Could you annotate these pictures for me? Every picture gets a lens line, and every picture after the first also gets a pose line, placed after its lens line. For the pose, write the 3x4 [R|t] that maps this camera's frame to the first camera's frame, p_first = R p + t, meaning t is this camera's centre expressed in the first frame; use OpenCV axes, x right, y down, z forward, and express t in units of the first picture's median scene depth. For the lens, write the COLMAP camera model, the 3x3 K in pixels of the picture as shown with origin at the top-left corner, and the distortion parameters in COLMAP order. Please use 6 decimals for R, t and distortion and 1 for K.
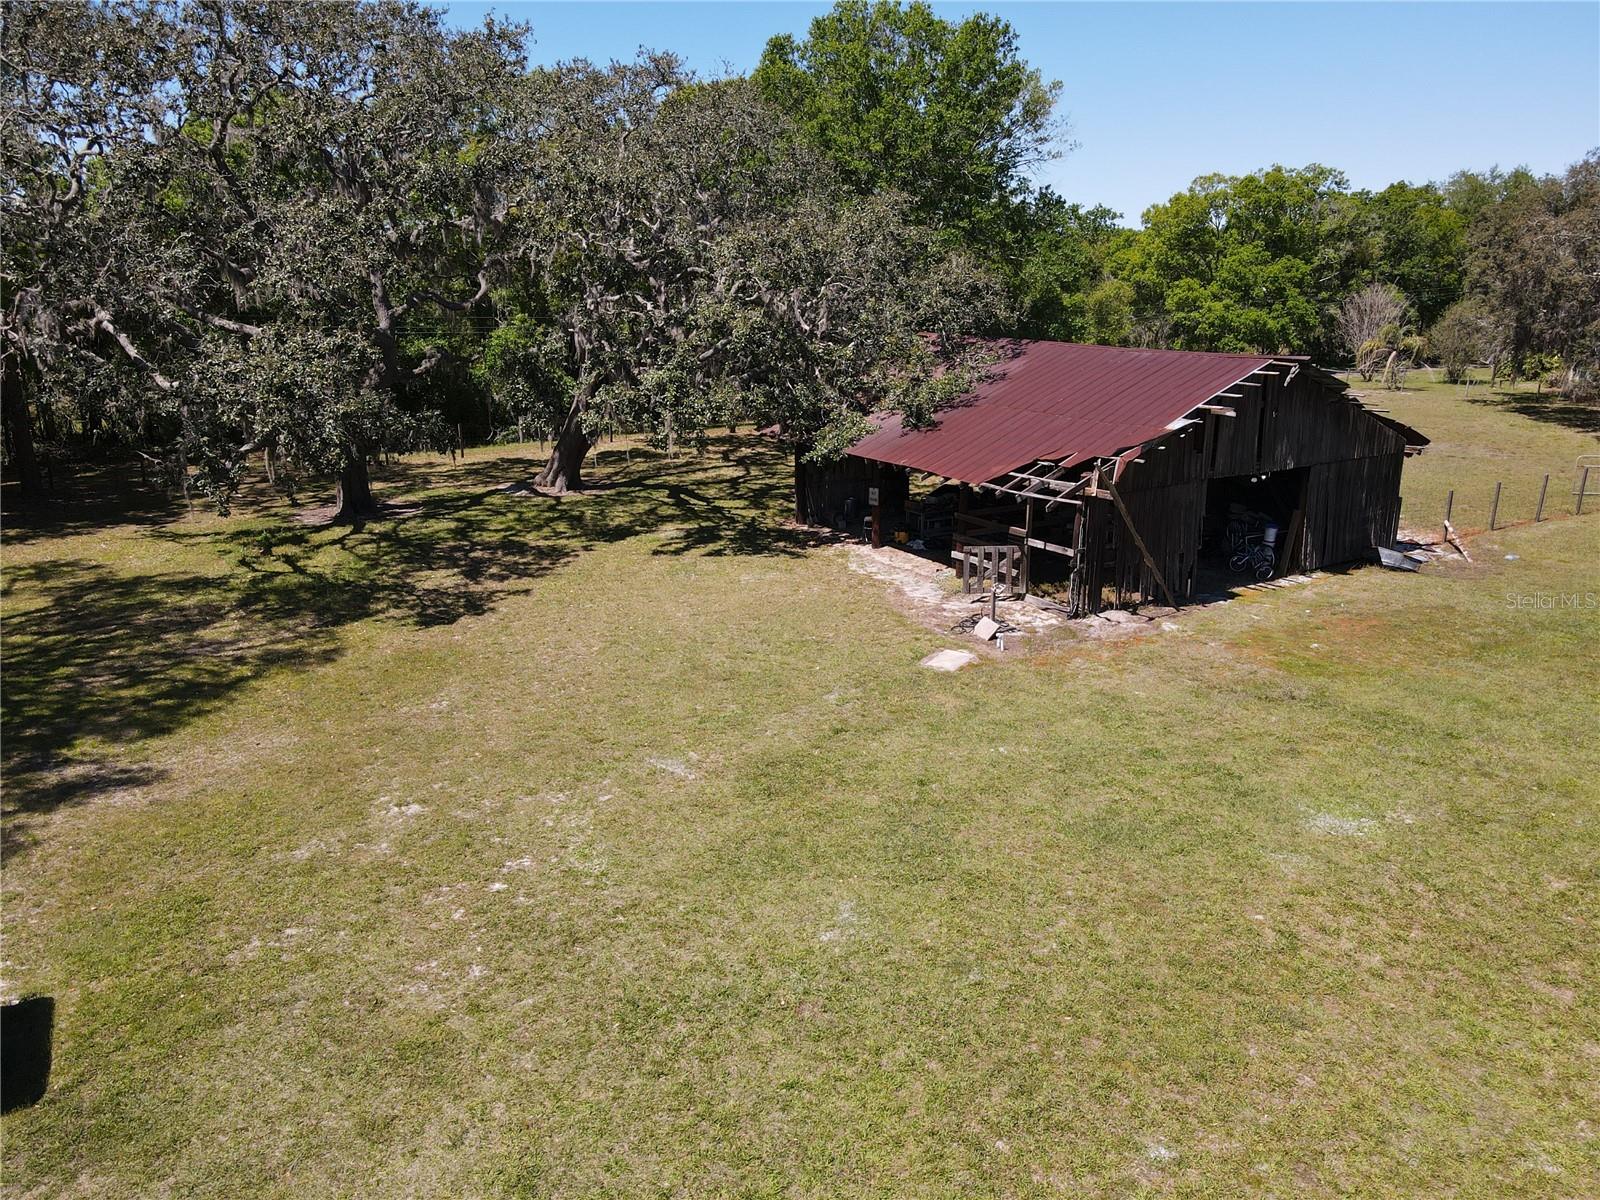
lens RADIAL K [[1187.8, 0, 800.0], [0, 1187.8, 600.0], [0, 0, 1]] dist [0.003927, 0.030672]
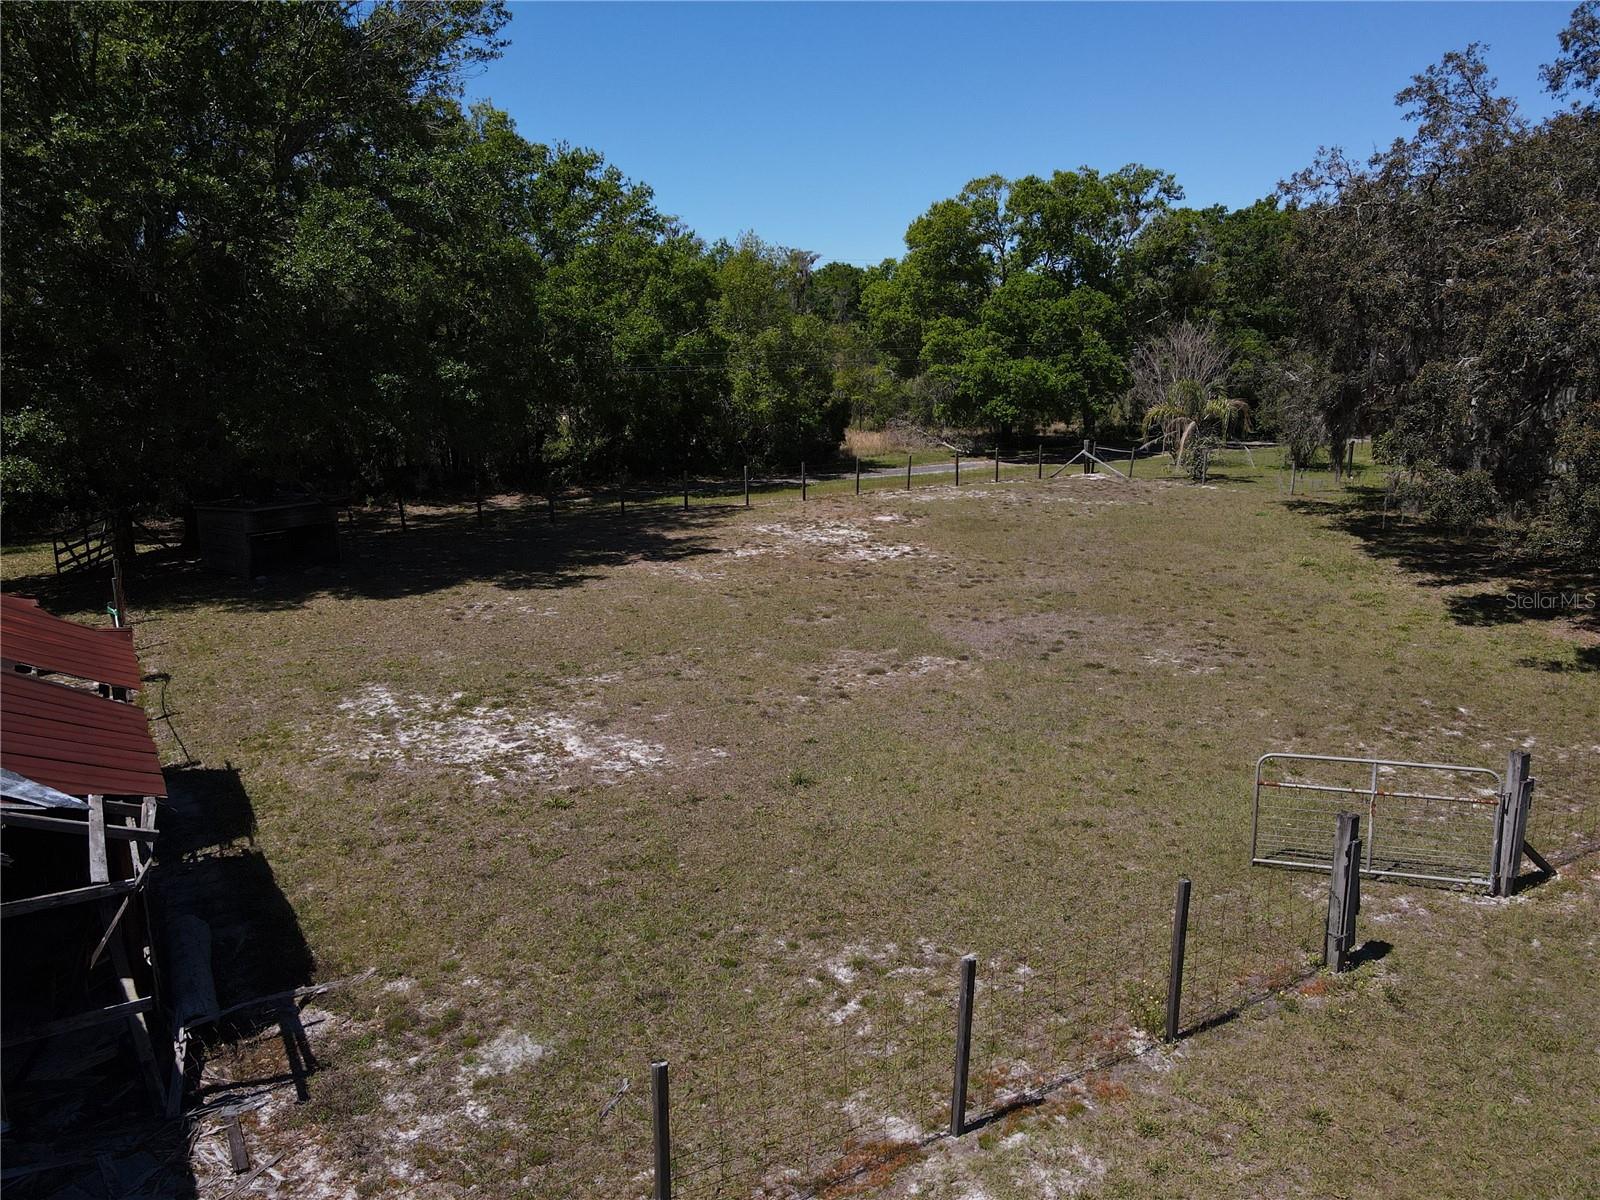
lens RADIAL K [[1187.8, 0, 800.0], [0, 1187.8, 600.0], [0, 0, 1]] dist [0.003927, 0.030672]
pose [[0.999947, -0.002346, 0.009999, 0.233008], [0.002835, 0.998786, -0.049184, -0.067885], [-0.009872, 0.049210, 0.998740, 0.304913]]
